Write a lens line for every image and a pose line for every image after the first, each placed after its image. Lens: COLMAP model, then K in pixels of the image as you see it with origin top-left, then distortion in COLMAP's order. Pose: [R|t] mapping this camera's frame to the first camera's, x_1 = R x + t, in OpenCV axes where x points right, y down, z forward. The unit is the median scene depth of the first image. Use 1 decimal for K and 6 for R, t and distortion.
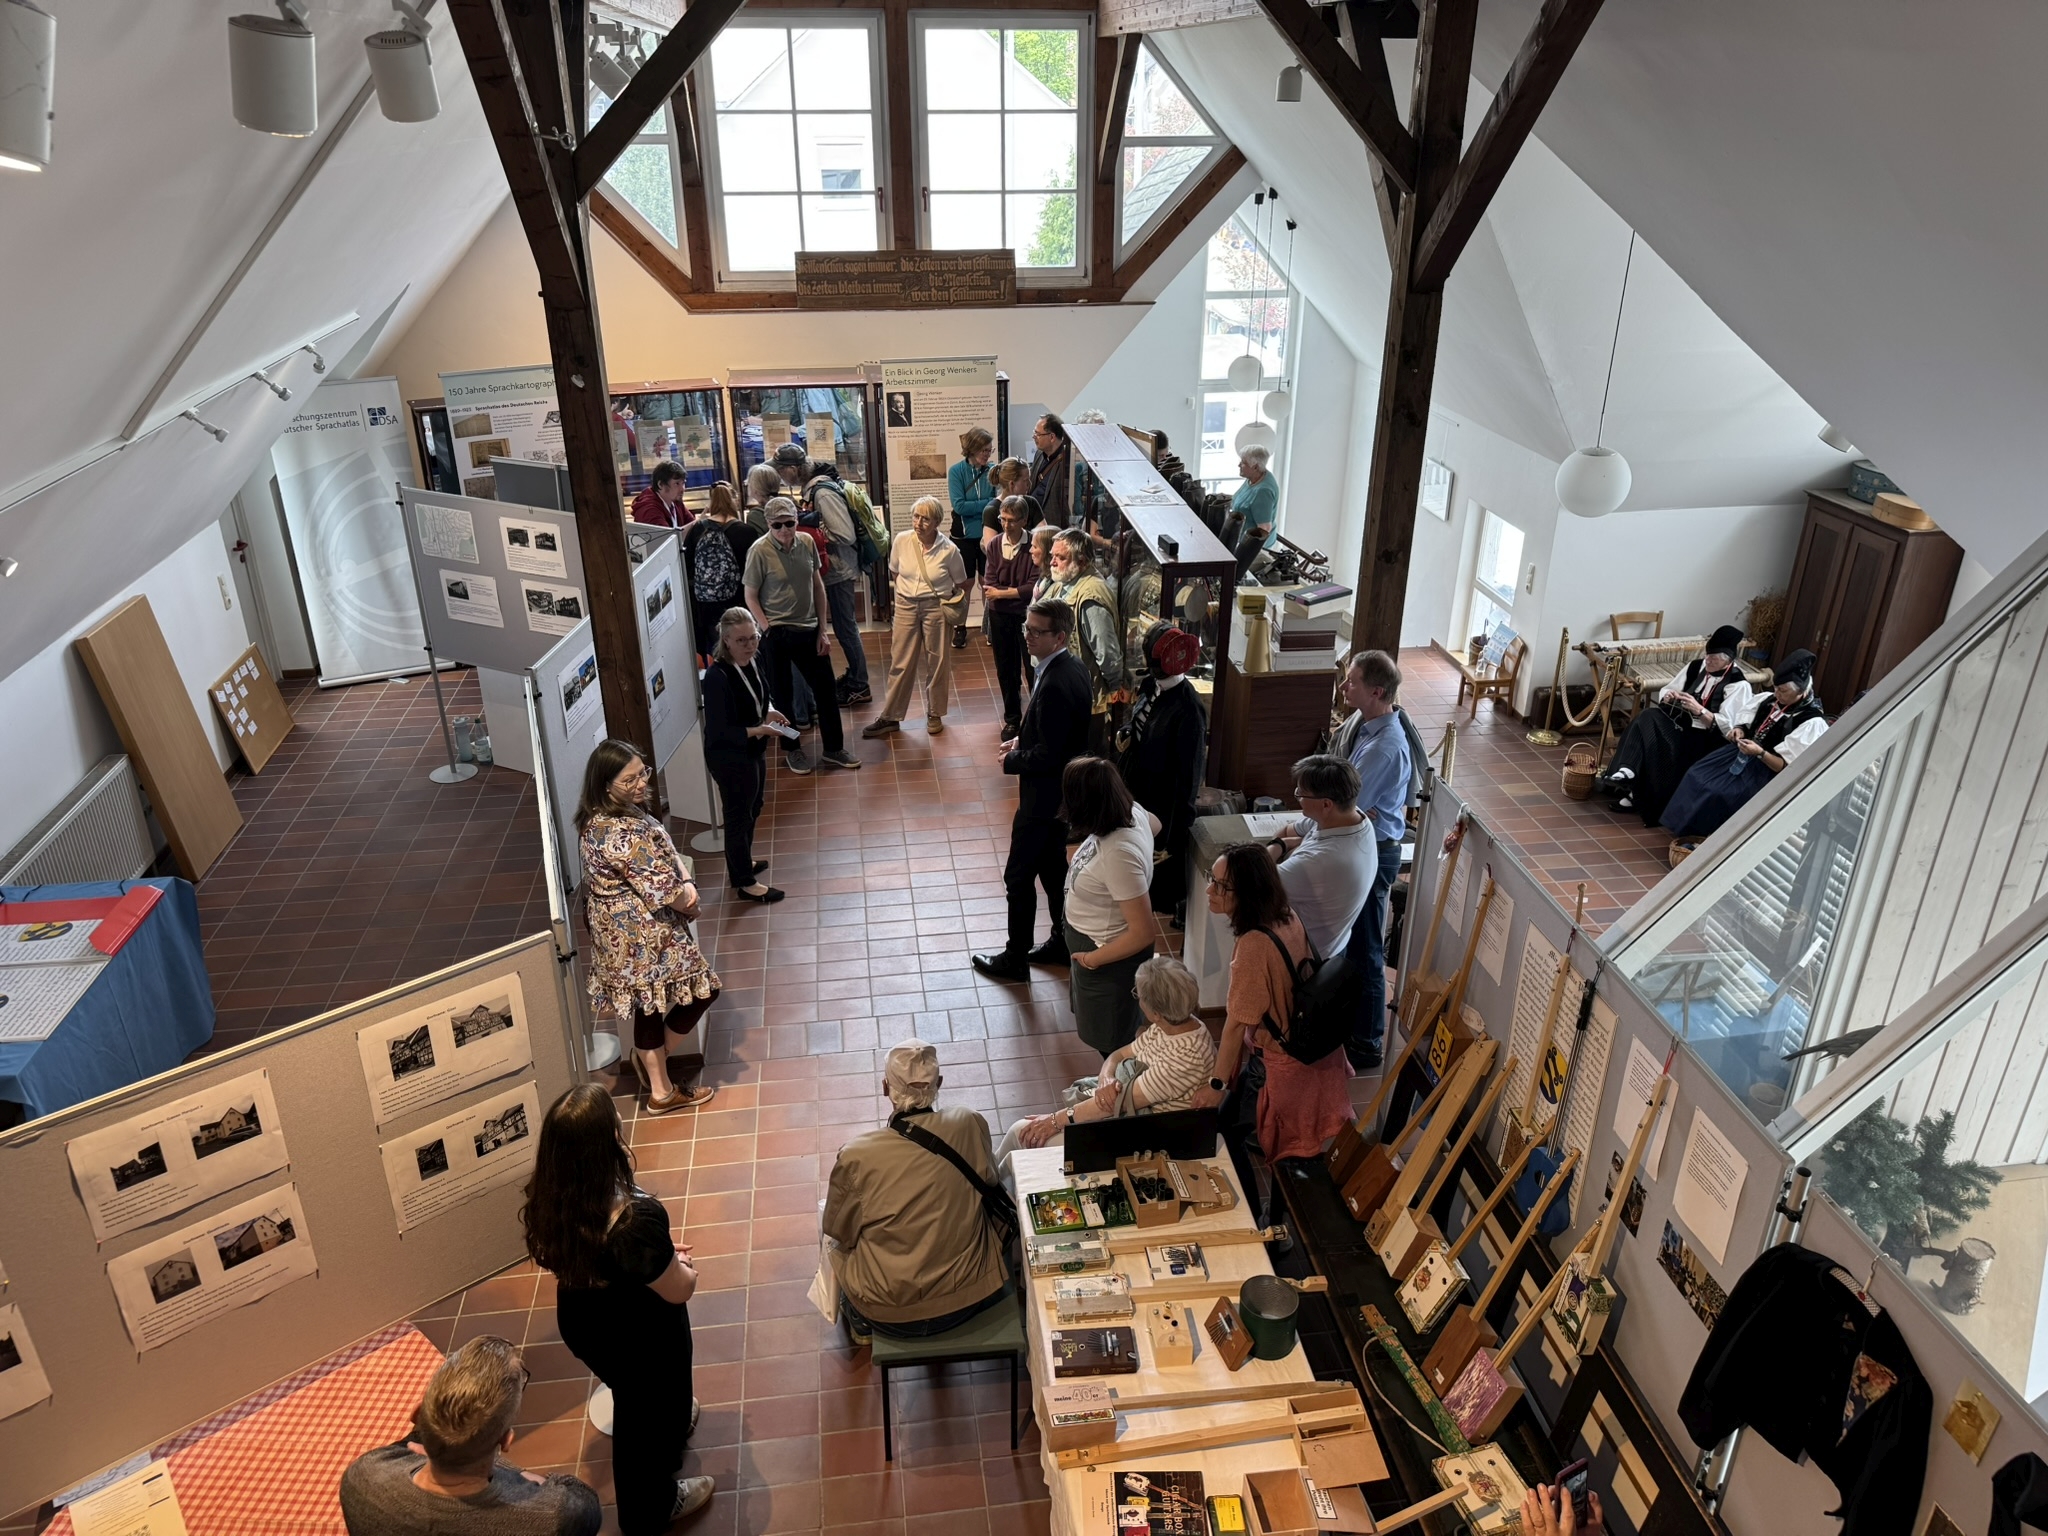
lens RADIAL K [[1467.5, 0, 1034.8], [0, 1467.5, 786.3], [0, 0, 1]] dist [0.021705, -0.022028]
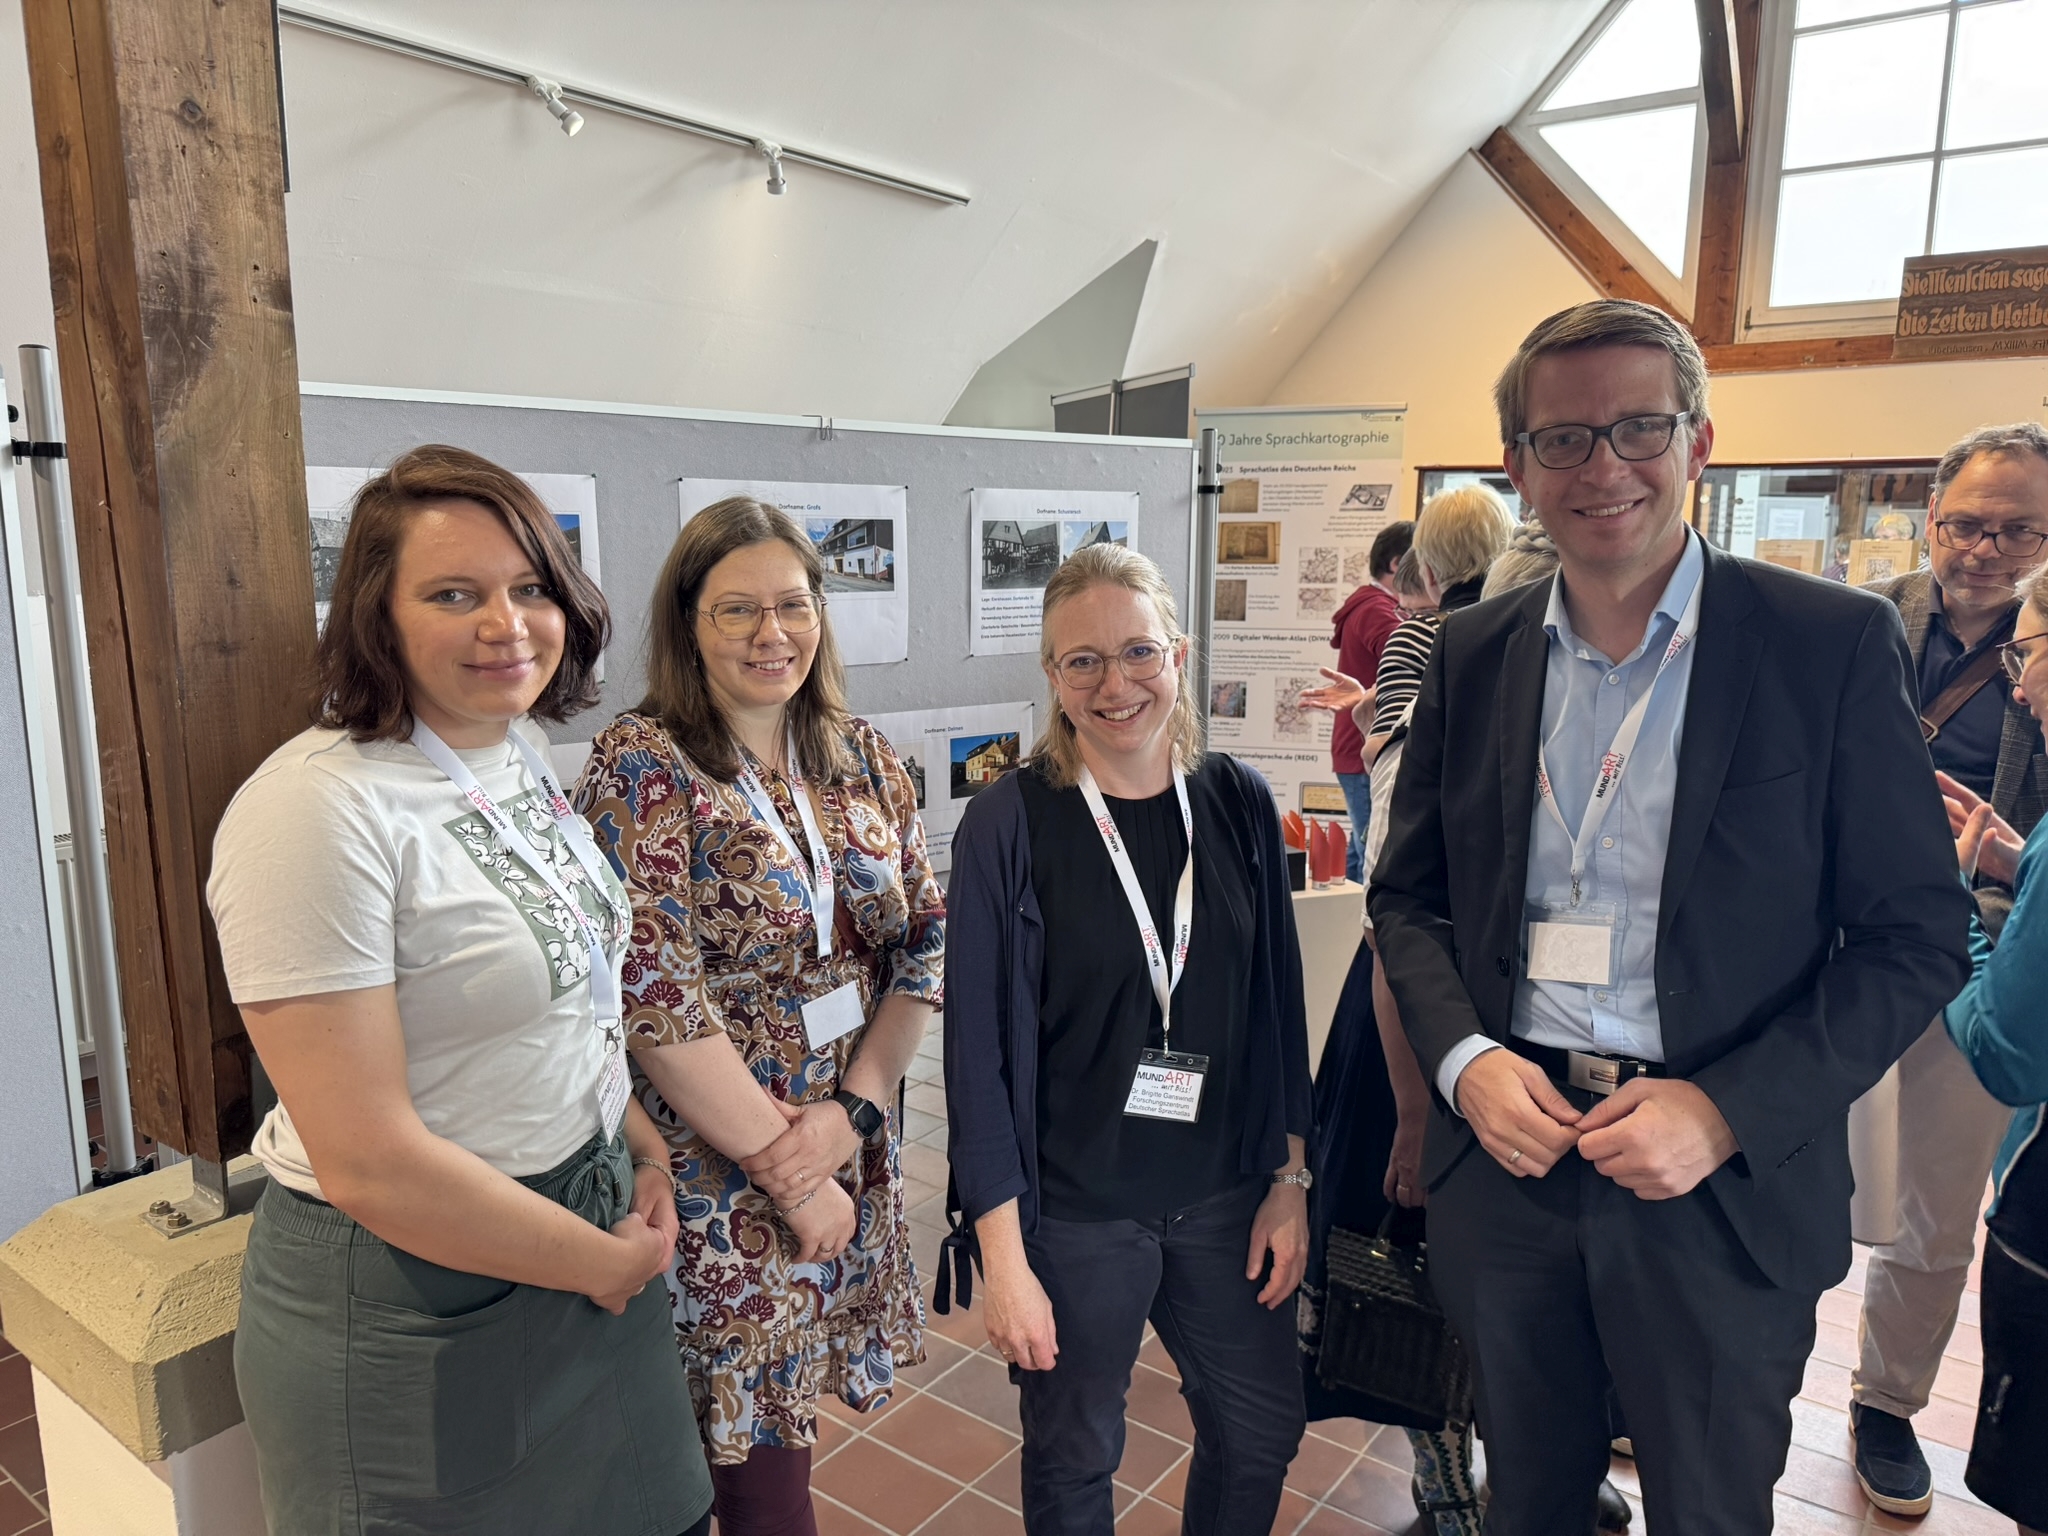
lens RADIAL K [[1467.5, 0, 1009.4], [0, 1467.5, 779.8], [0, 0, 1]] dist [0.021705, -0.022028]
pose [[0.709278, 0.127331, -0.693333, 0.000196], [-0.304307, 0.942493, -0.138215, -0.014245], [0.635863, 0.309019, 0.707238, 0.473978]]
